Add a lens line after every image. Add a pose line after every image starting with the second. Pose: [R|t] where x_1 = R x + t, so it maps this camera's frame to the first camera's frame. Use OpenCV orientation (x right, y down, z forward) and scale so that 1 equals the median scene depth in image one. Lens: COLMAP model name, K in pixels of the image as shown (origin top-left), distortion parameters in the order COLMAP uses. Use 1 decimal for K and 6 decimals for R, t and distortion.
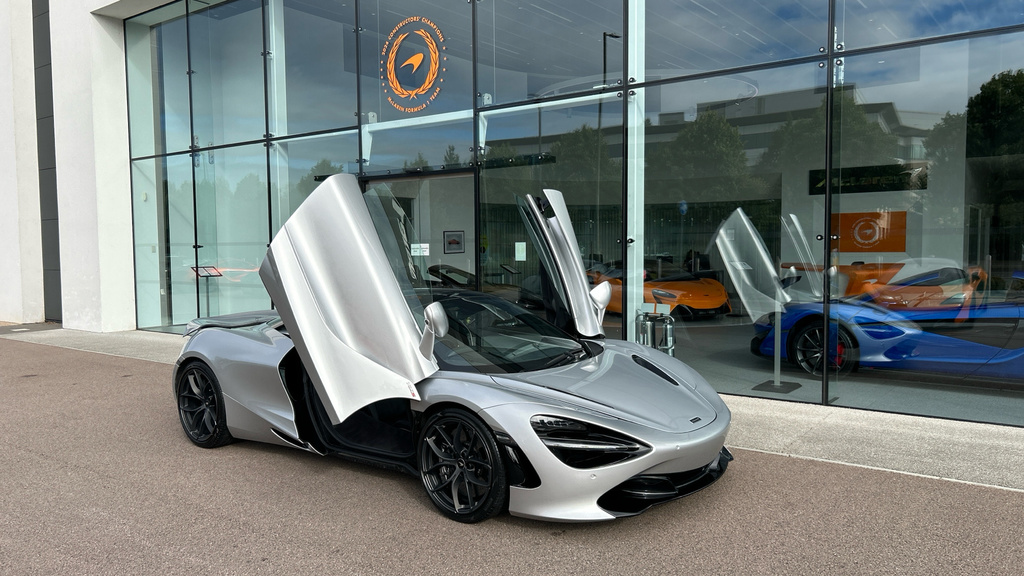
lens RADIAL K [[780.5, 0, 512.2], [0, 780.5, 293.8], [0, 0, 1]] dist [0.054930, -0.078439]
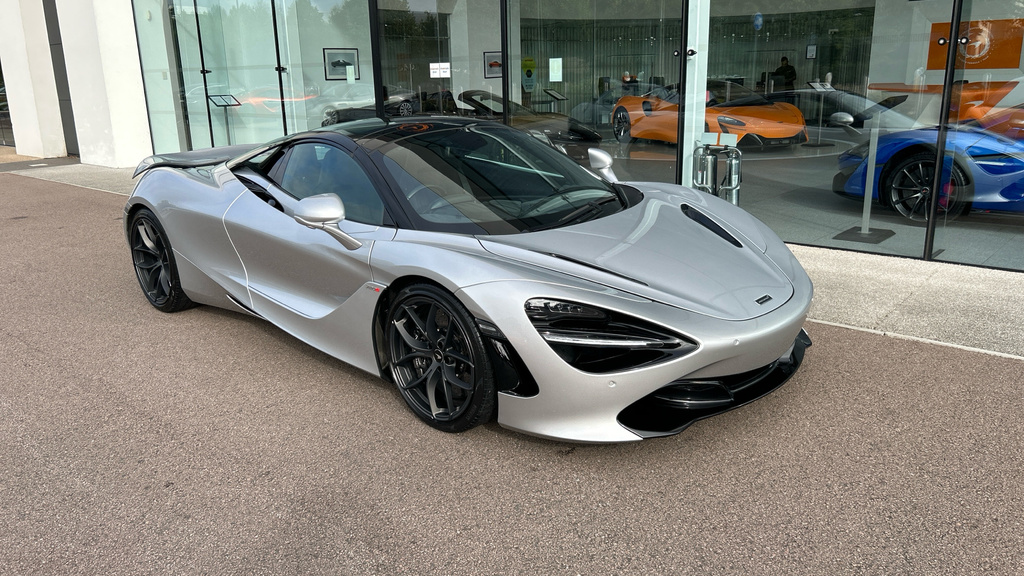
lens RADIAL K [[782.6, 0, 512.0], [0, 782.6, 288.0], [0, 0, 1]] dist [0.047769, -0.057471]
pose [[0.997123, 0.007268, -0.075453, 0.034287], [0.008361, 0.978775, 0.204769, 0.001105], [0.075340, -0.204811, 0.975898, 0.166196]]
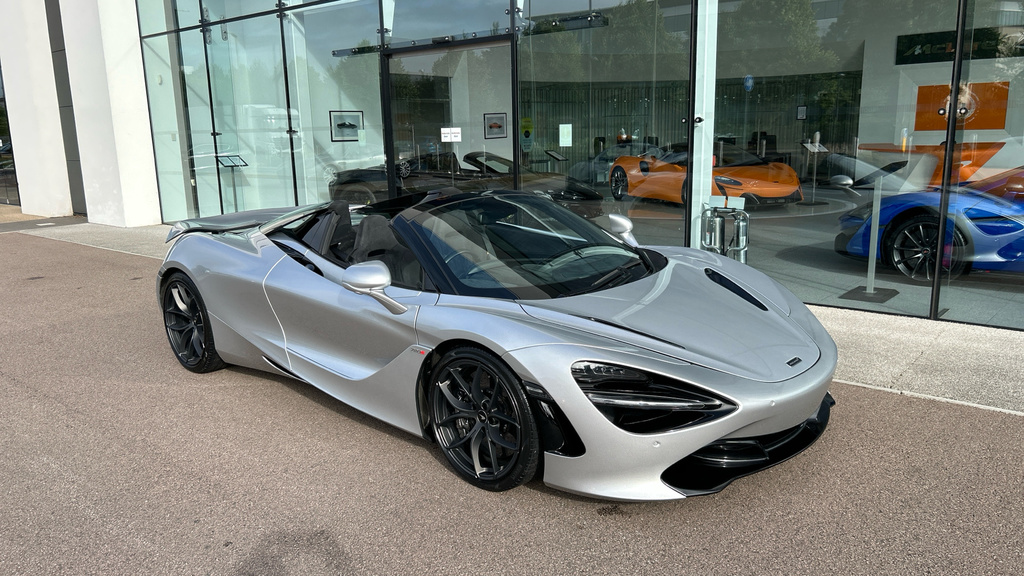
lens RADIAL K [[783.4, 0, 509.6], [0, 783.4, 297.1], [0, 0, 1]] dist [0.044850, -0.052227]
pose [[0.997818, 0.000614, -0.066022, 0.007190], [0.009197, 0.988915, 0.148195, -0.008242], [0.065381, -0.148479, 0.986752, 0.144864]]
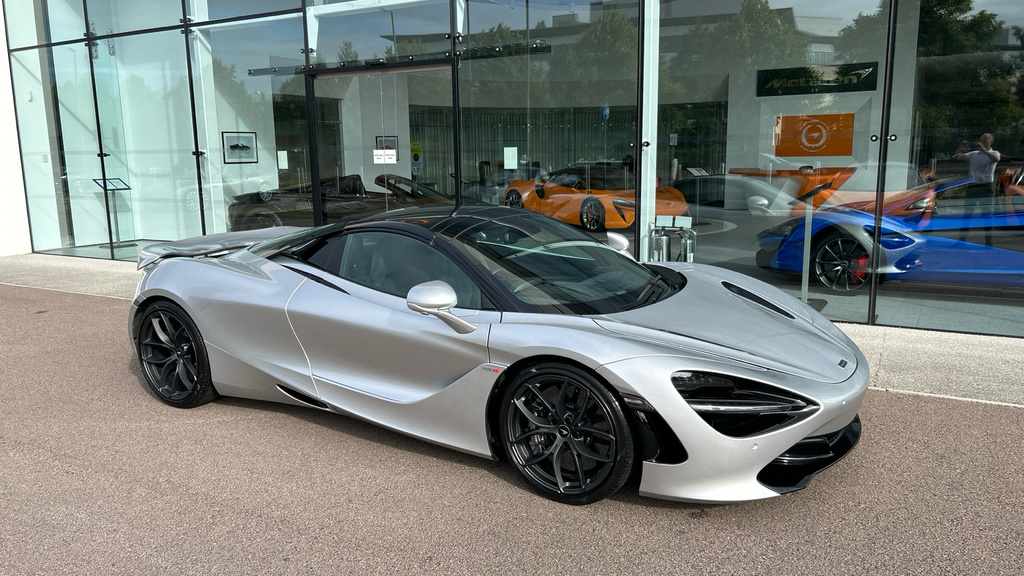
lens RADIAL K [[783.4, 0, 509.6], [0, 783.4, 297.1], [0, 0, 1]] dist [0.044850, -0.052227]
pose [[0.992514, -0.028982, 0.118638, -0.118649], [0.014597, 0.992621, 0.120372, -0.006362], [-0.121252, -0.117740, 0.985614, 0.142277]]
